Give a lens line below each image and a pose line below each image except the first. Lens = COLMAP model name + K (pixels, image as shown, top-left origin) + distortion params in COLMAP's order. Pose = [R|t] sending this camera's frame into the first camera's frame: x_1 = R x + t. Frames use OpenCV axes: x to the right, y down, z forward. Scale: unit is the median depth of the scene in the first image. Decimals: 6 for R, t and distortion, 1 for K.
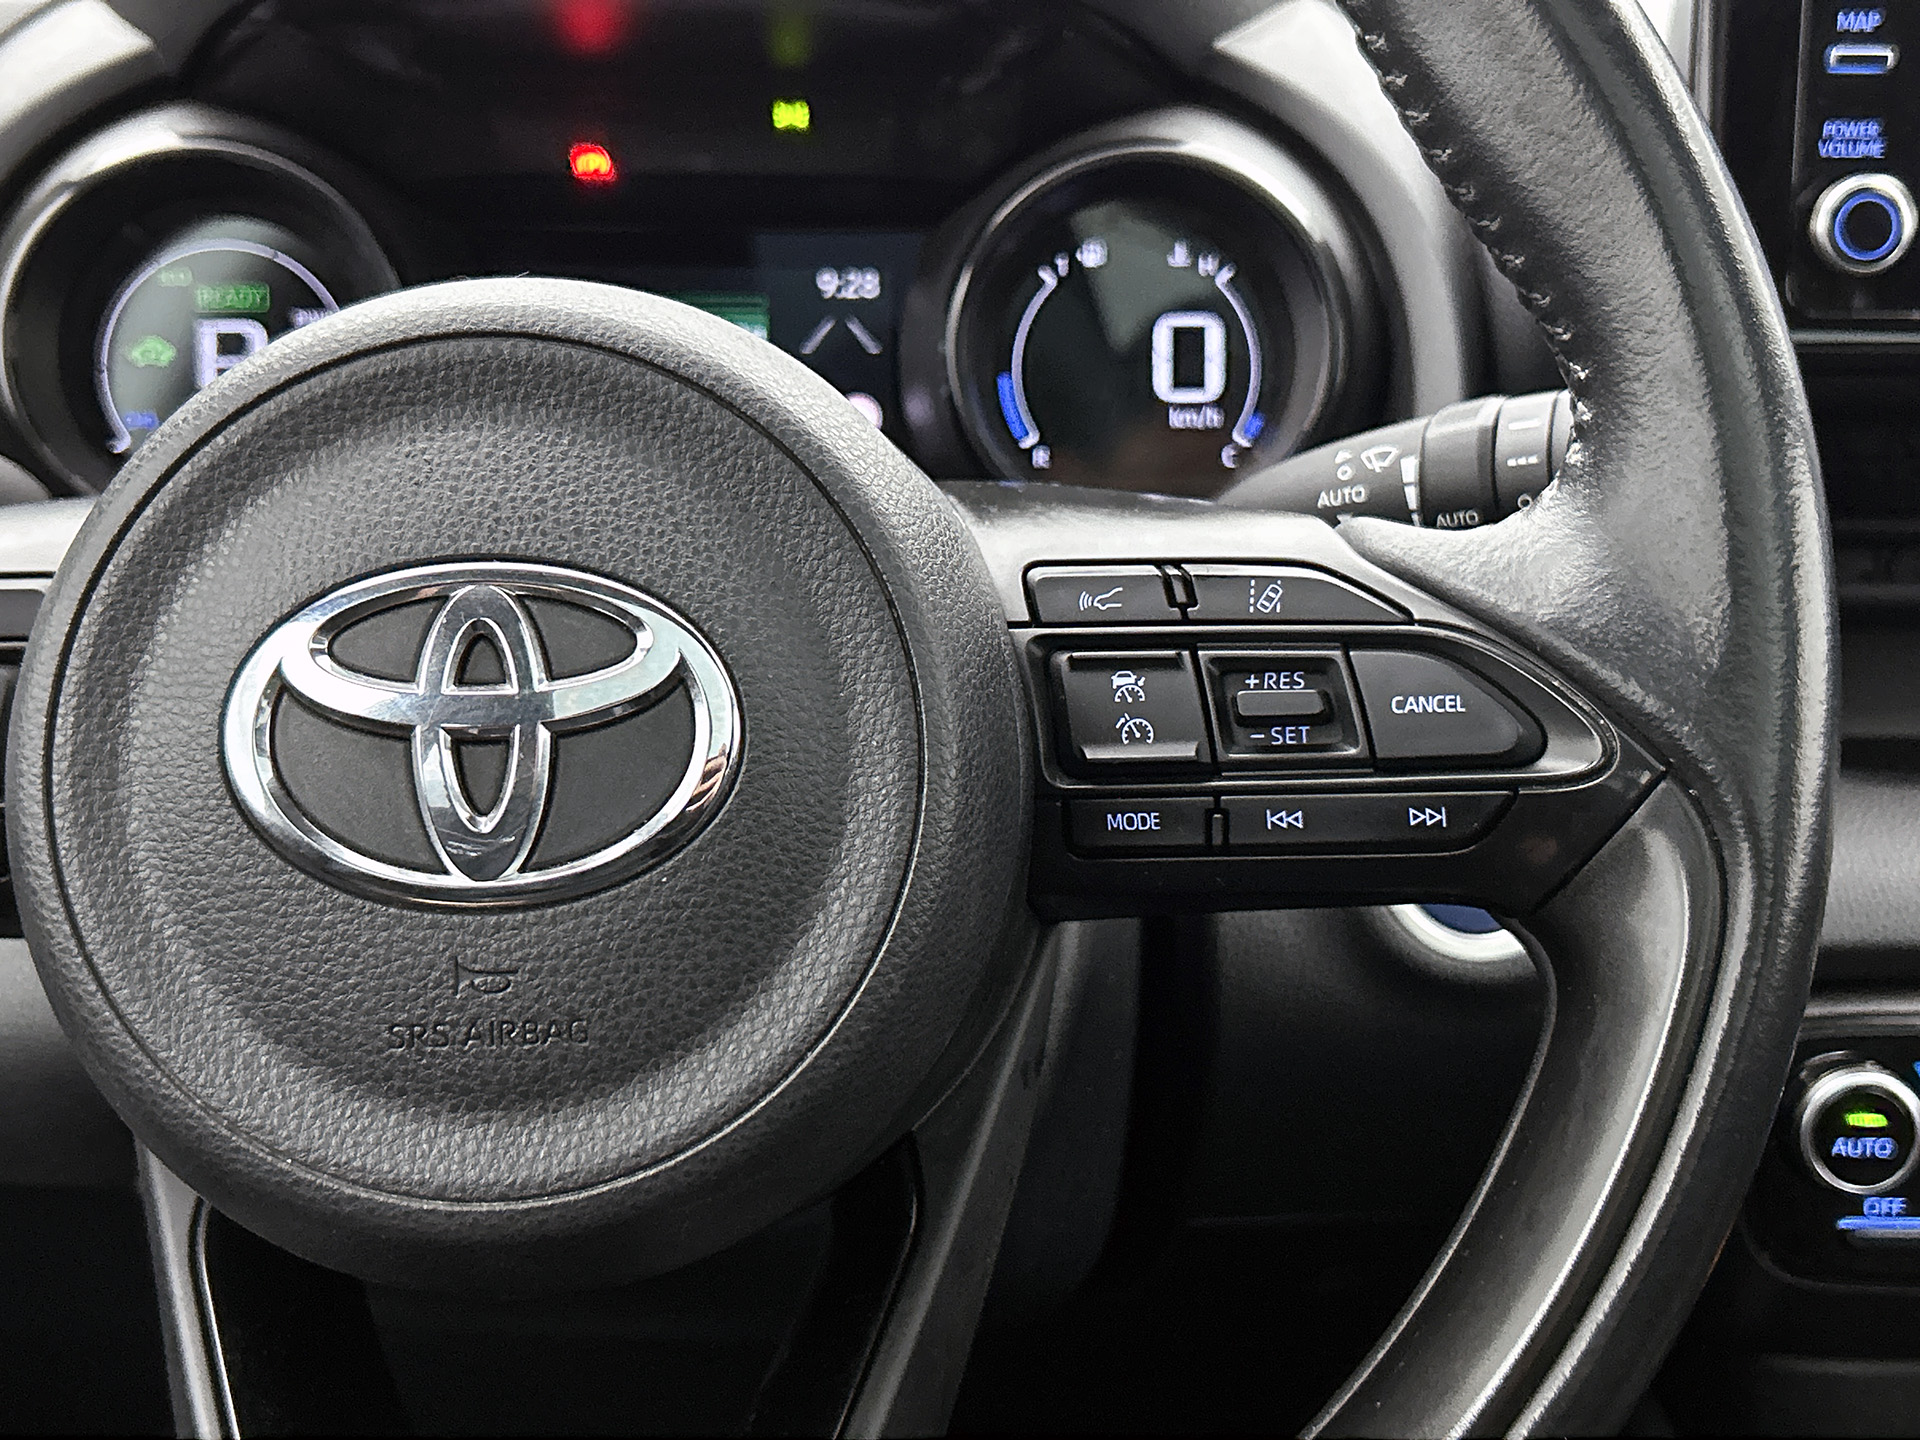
lens RADIAL K [[2477.1, 0, 960.0], [0, 2477.1, 720.0], [0, 0, 1]] dist [0.215636, -0.903332]
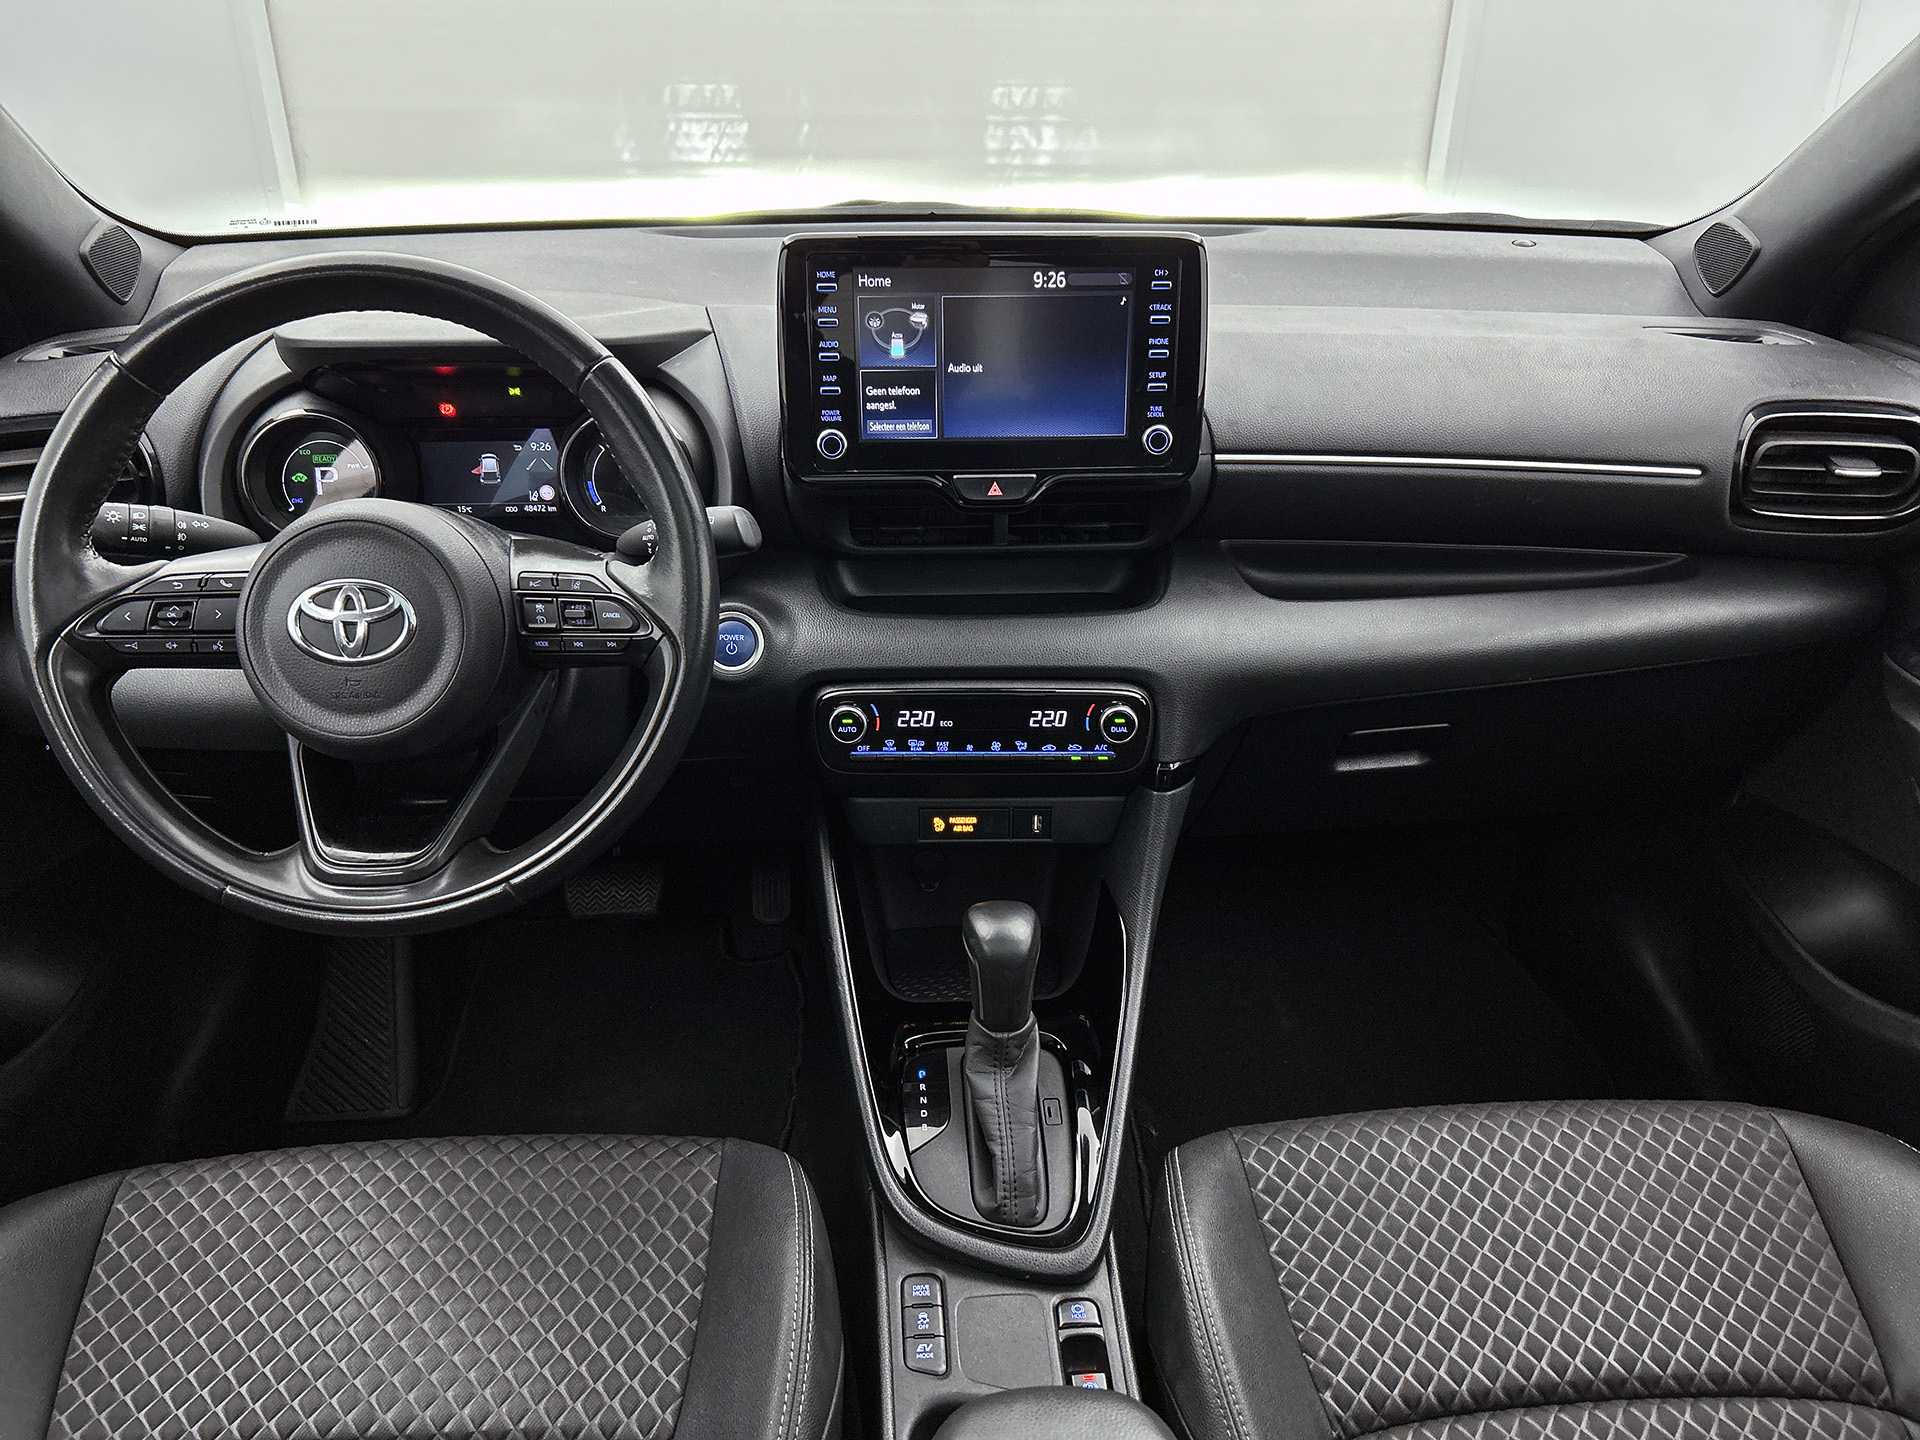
lens RADIAL K [[1432.3, 0, 962.9], [0, 1432.3, 736.6], [0, 0, 1]] dist [0.093917, -0.147325]
pose [[0.999705, -0.014708, 0.019352, 0.724352], [0.011927, 0.990544, 0.136676, -0.113971], [-0.021179, -0.136405, 0.990427, -1.303904]]
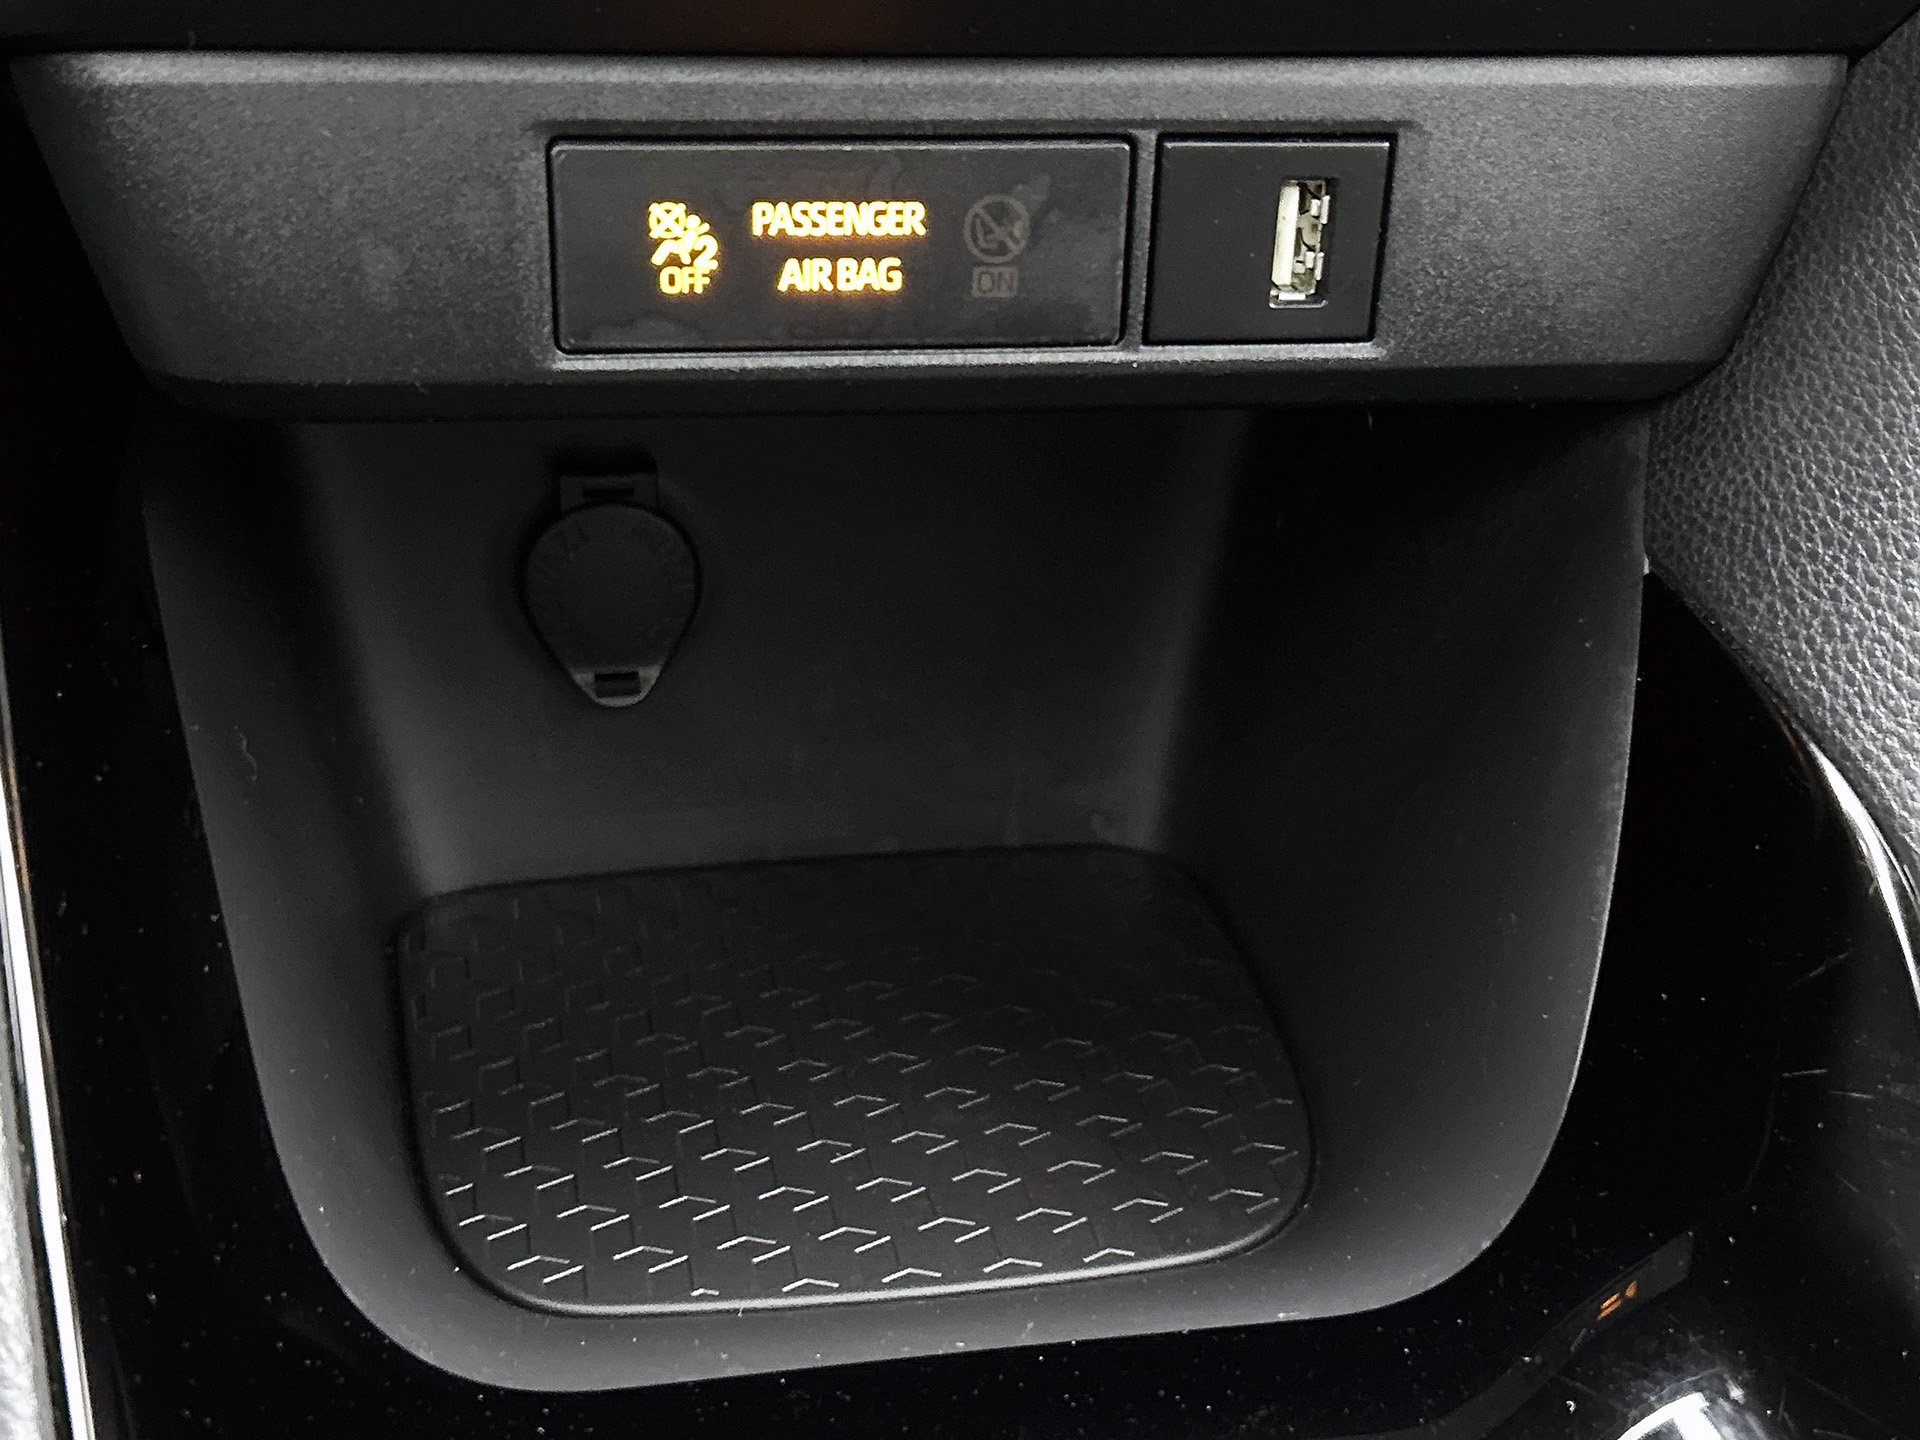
lens RADIAL K [[2432.1, 0, 967.5], [0, 2432.1, 746.8], [0, 0, 1]] dist [0.159604, -0.543262]
pose [[0.987014, -0.051363, 0.152200, 0.690863], [0.012656, 0.969421, 0.245076, 0.447830], [-0.160134, -0.239968, 0.957482, 0.856217]]
